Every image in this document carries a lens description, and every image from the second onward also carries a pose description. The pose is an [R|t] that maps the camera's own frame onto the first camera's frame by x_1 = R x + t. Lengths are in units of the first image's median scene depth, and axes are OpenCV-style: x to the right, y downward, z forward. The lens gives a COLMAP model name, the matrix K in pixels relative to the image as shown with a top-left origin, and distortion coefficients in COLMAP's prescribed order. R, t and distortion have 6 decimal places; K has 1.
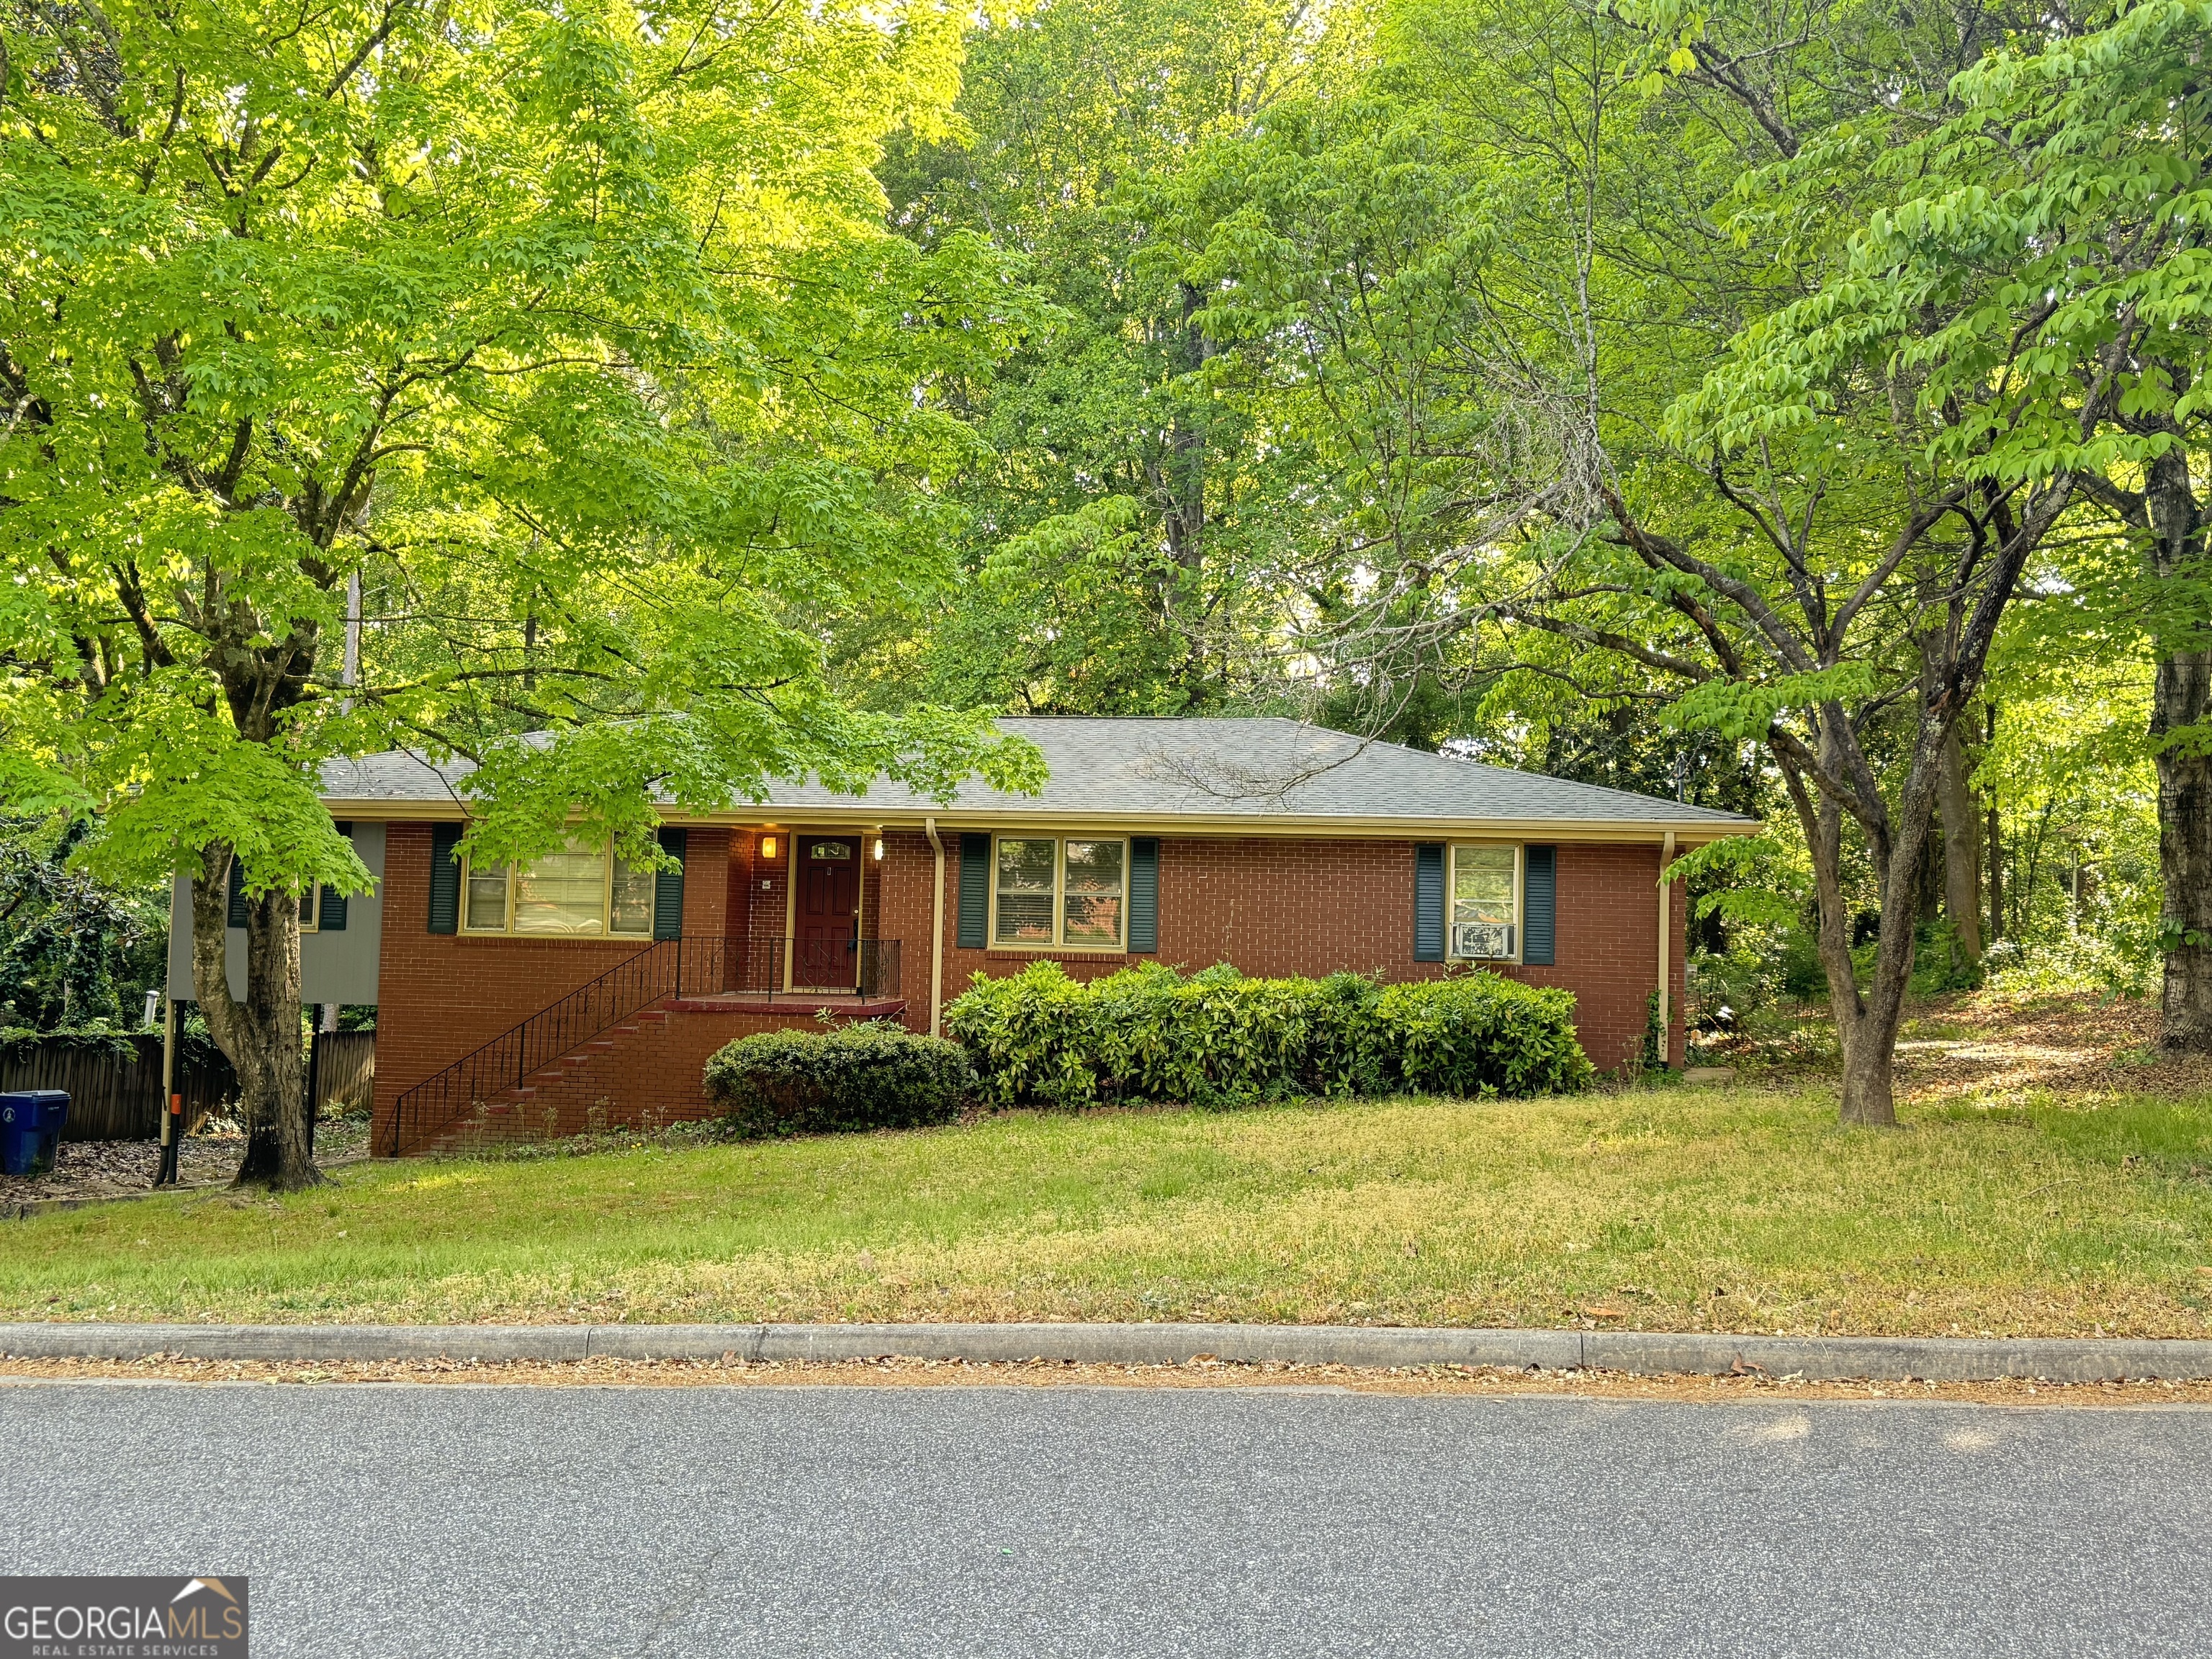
lens RADIAL K [[2064.7, 0, 1106.0], [0, 2064.7, 829.5], [0, 0, 1]] dist [-0.002933, -0.001890]
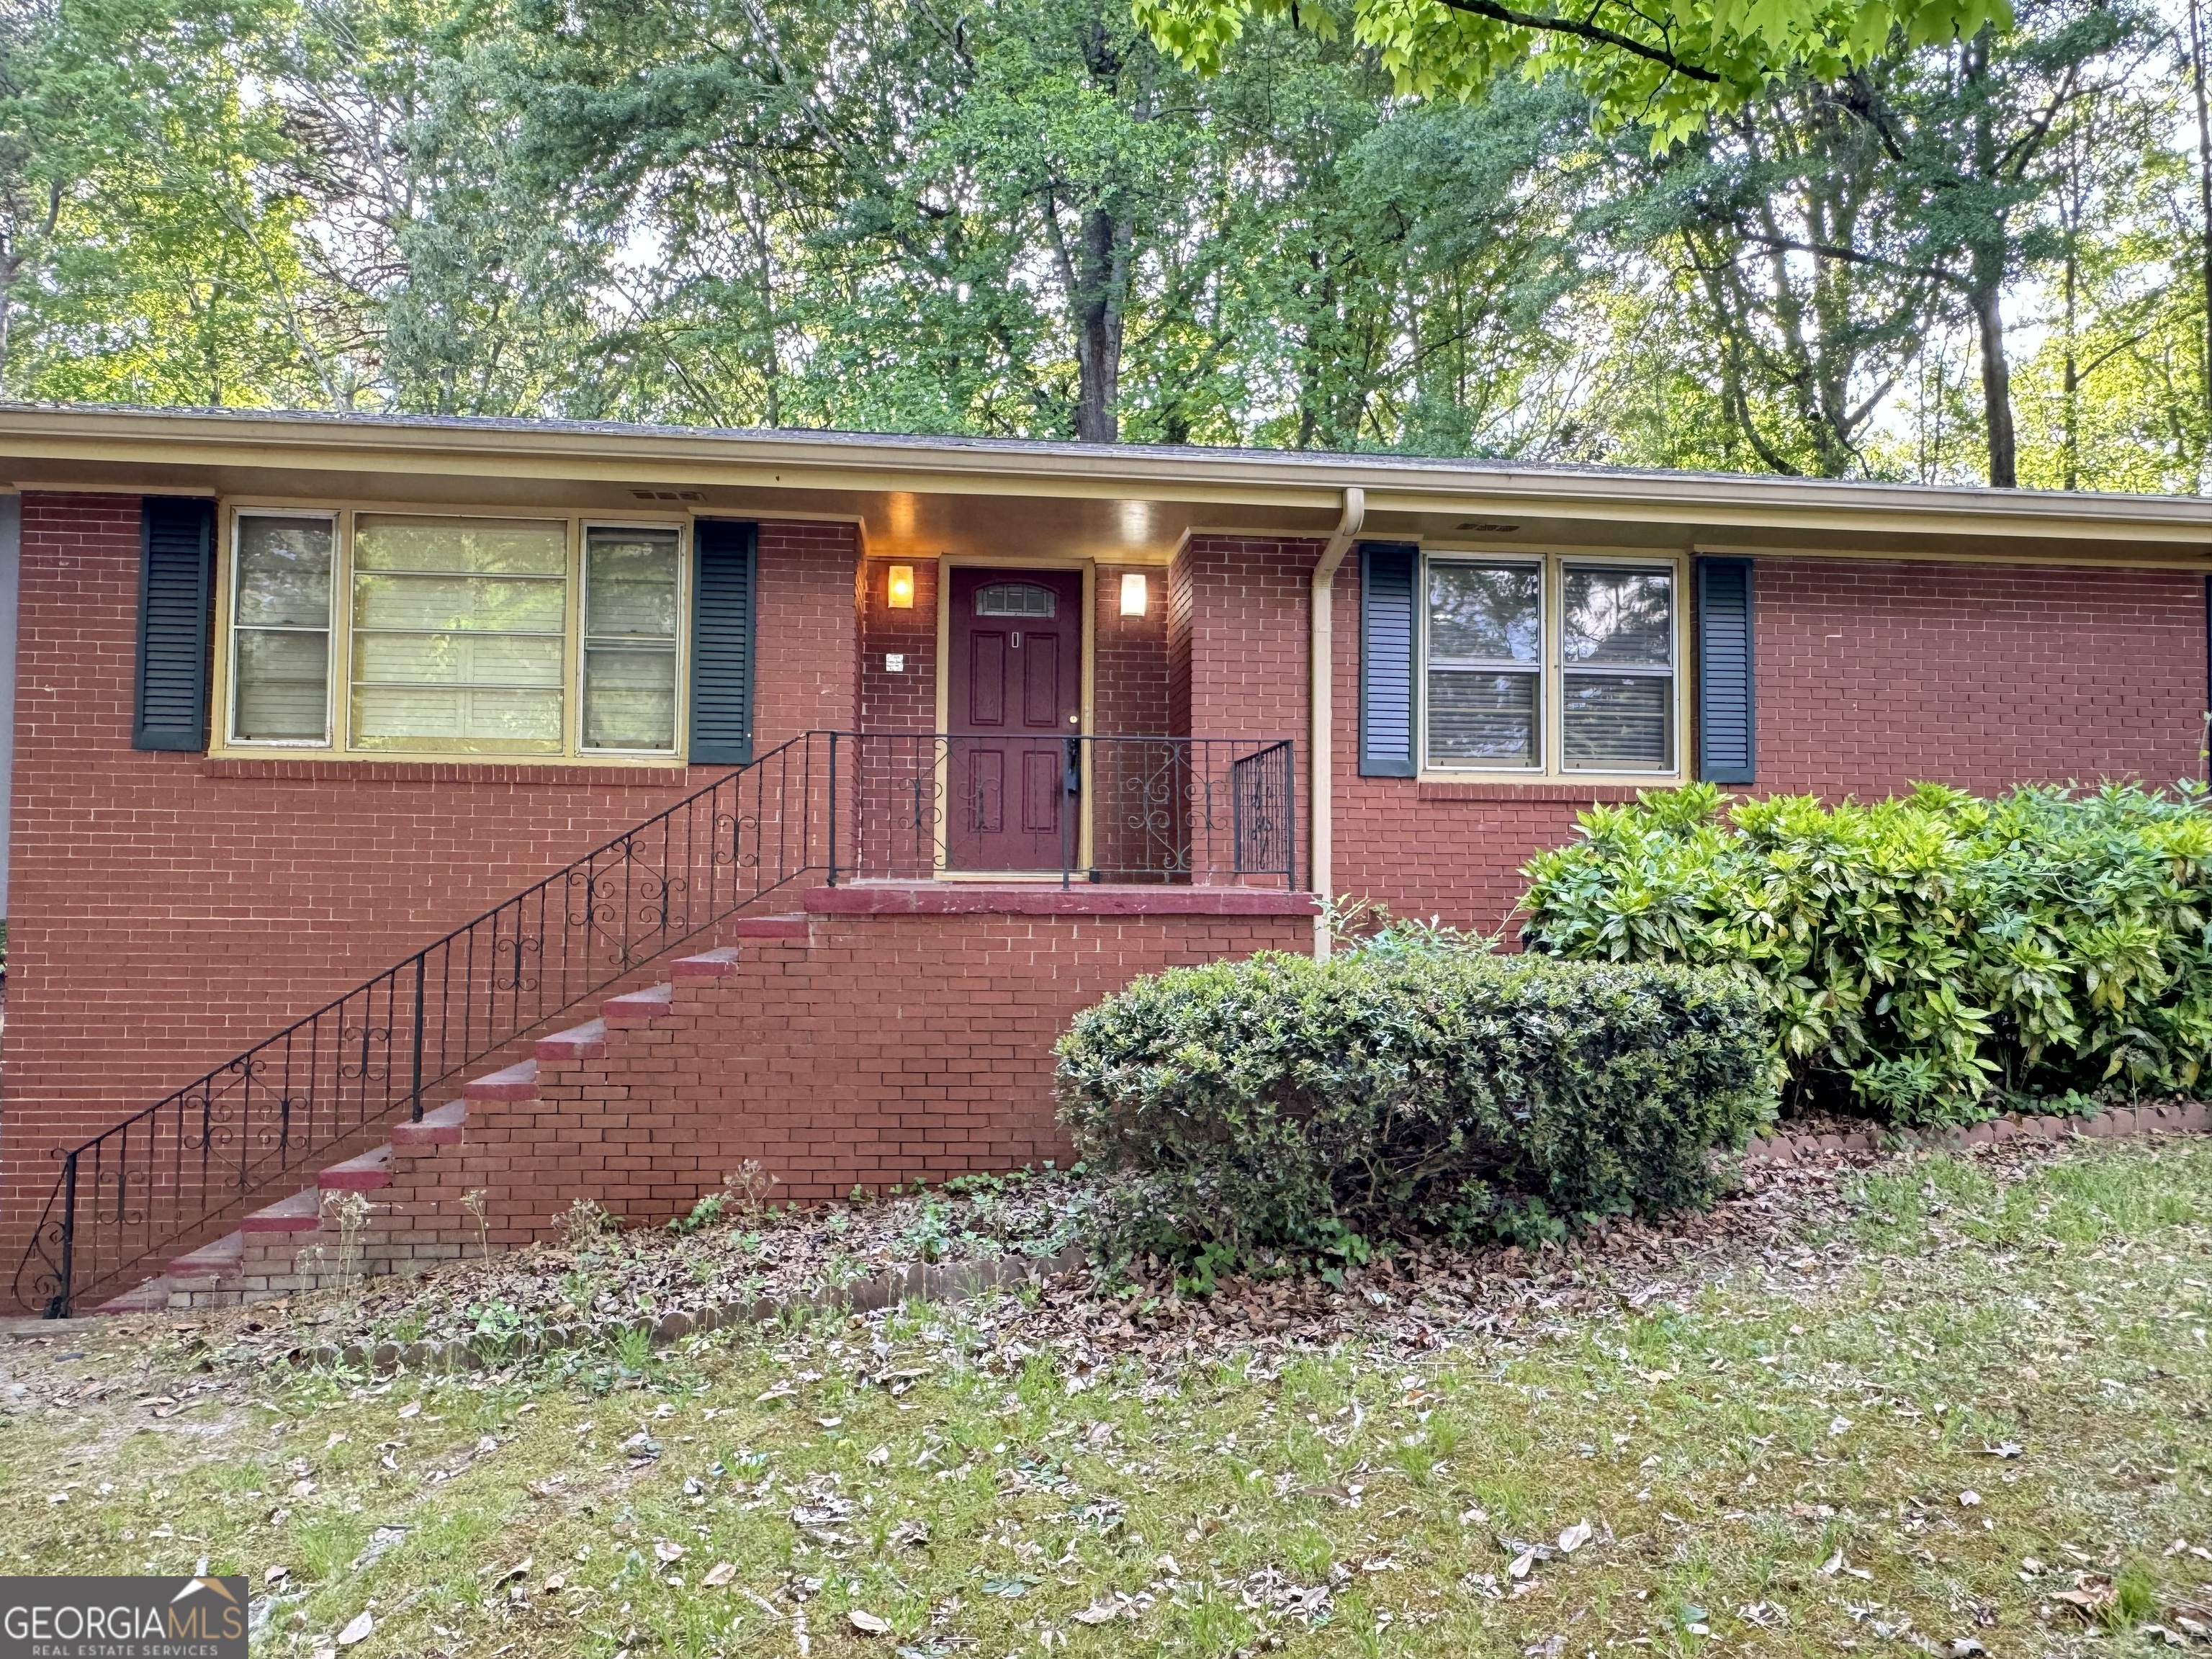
lens RADIAL K [[1673.7, 0, 1106.0], [0, 1673.7, 829.5], [0, 0, 1]] dist [-0.001363, -0.000412]
pose [[0.971872, -0.002991, 0.235491, -0.229866], [-0.002971, 0.999684, 0.024960, 0.061799], [-0.235491, -0.024957, 0.971556, 0.658369]]
